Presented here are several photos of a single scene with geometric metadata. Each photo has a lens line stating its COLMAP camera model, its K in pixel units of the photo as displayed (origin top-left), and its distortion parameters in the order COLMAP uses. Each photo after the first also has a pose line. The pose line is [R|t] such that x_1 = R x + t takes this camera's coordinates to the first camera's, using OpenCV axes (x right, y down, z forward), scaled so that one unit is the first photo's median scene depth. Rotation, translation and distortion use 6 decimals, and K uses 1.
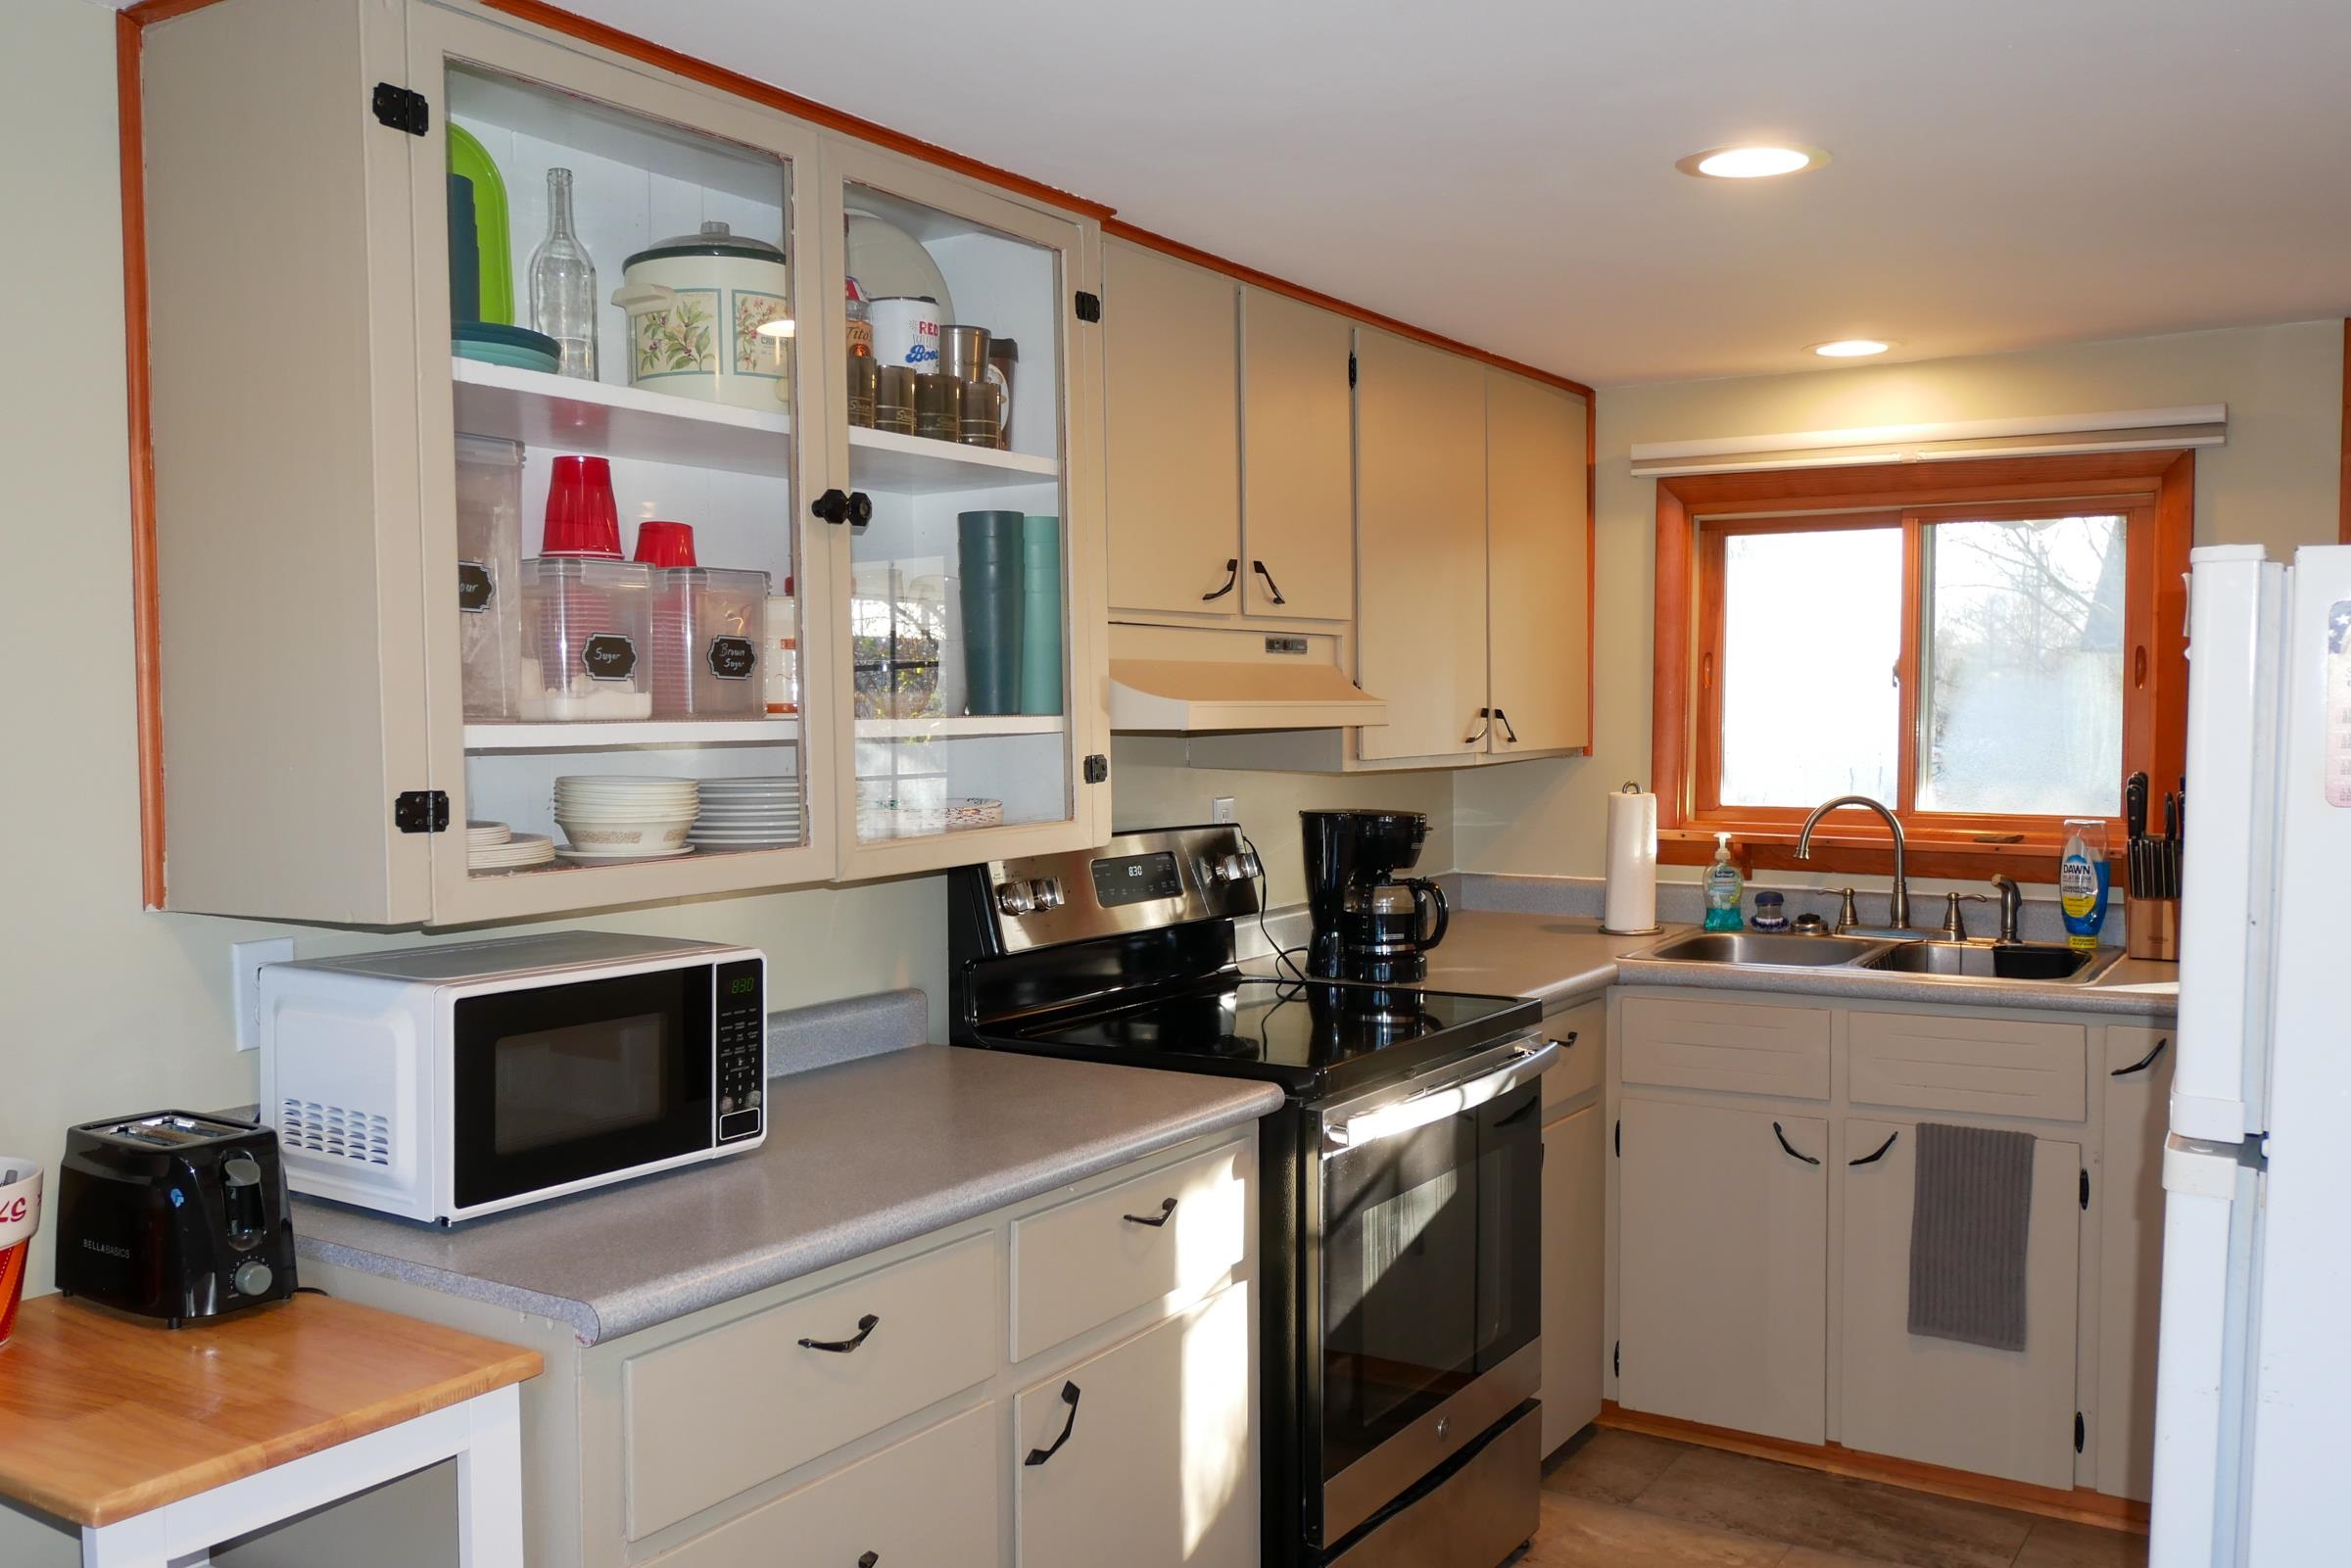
lens RADIAL K [[1987.2, 0, 1175.5], [0, 1987.2, 784.0], [0, 0, 1]] dist [-0.040343, 0.001315]
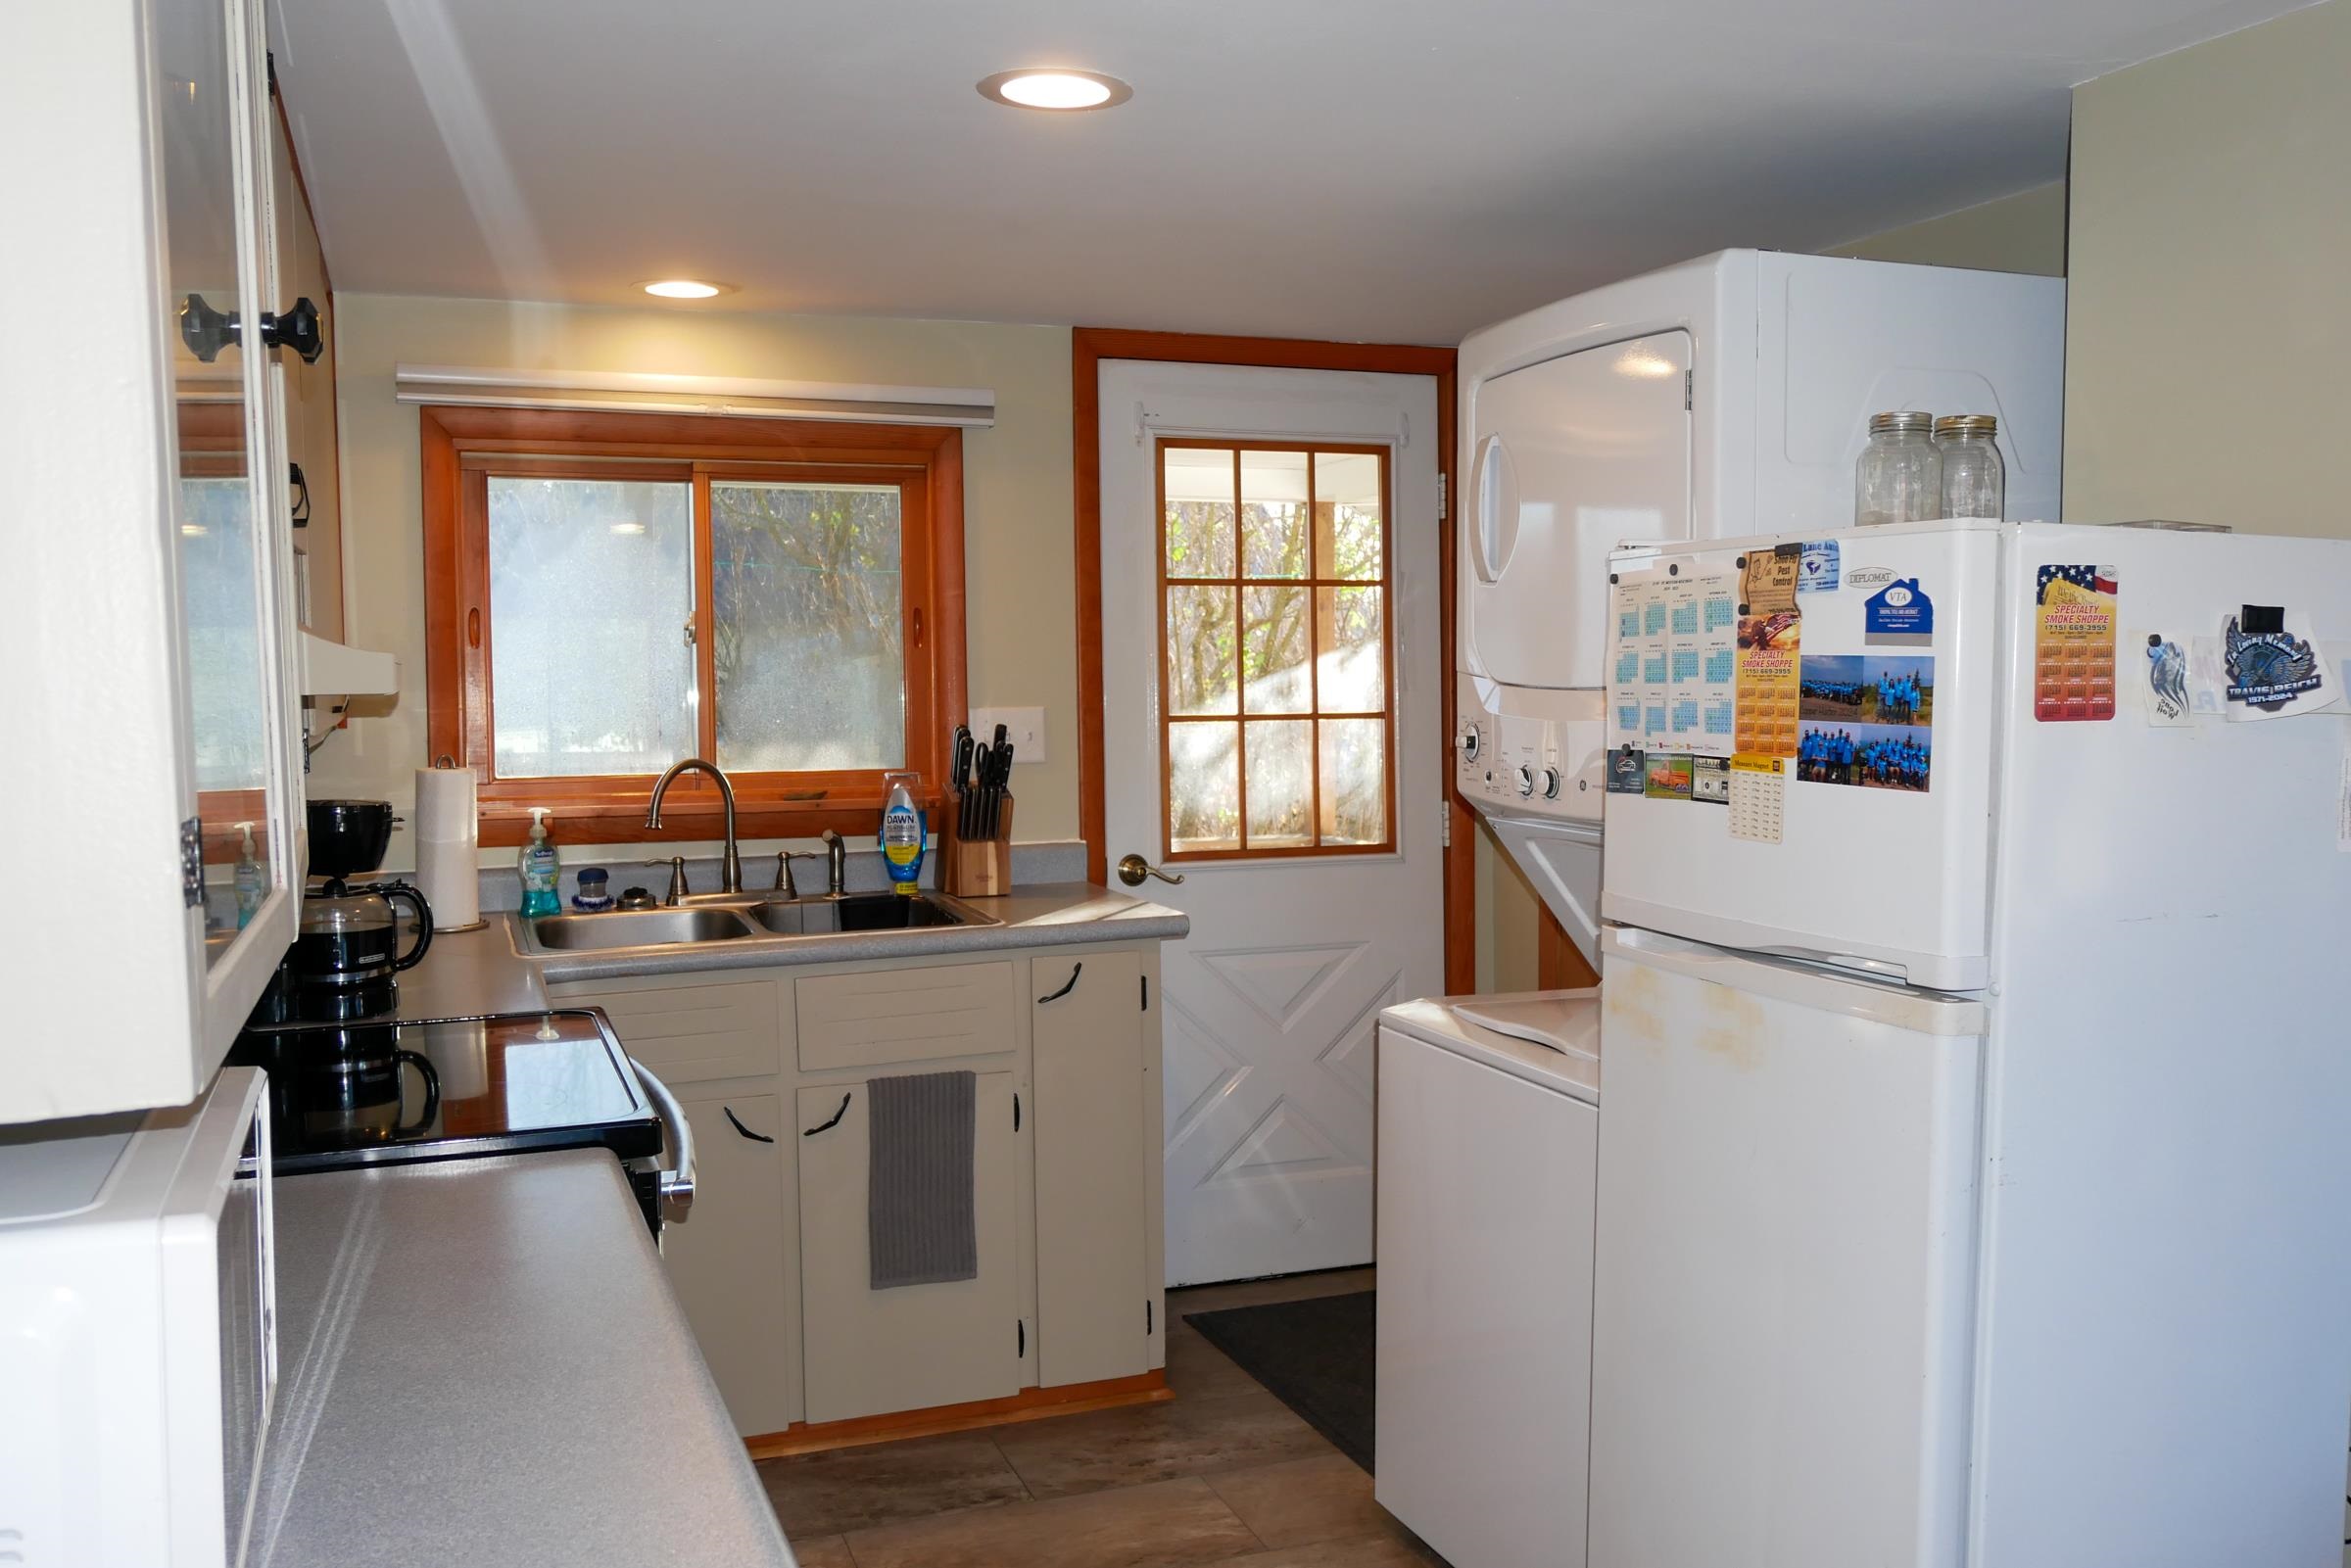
lens RADIAL K [[1997.1, 0, 1175.5], [0, 1997.1, 784.0], [0, 0, 1]] dist [-0.007116, 0.001027]
pose [[0.589761, -0.052532, 0.805868, -0.308428], [0.038669, 0.998574, 0.036794, -0.009159], [-0.806652, 0.009462, 0.590951, 0.244104]]
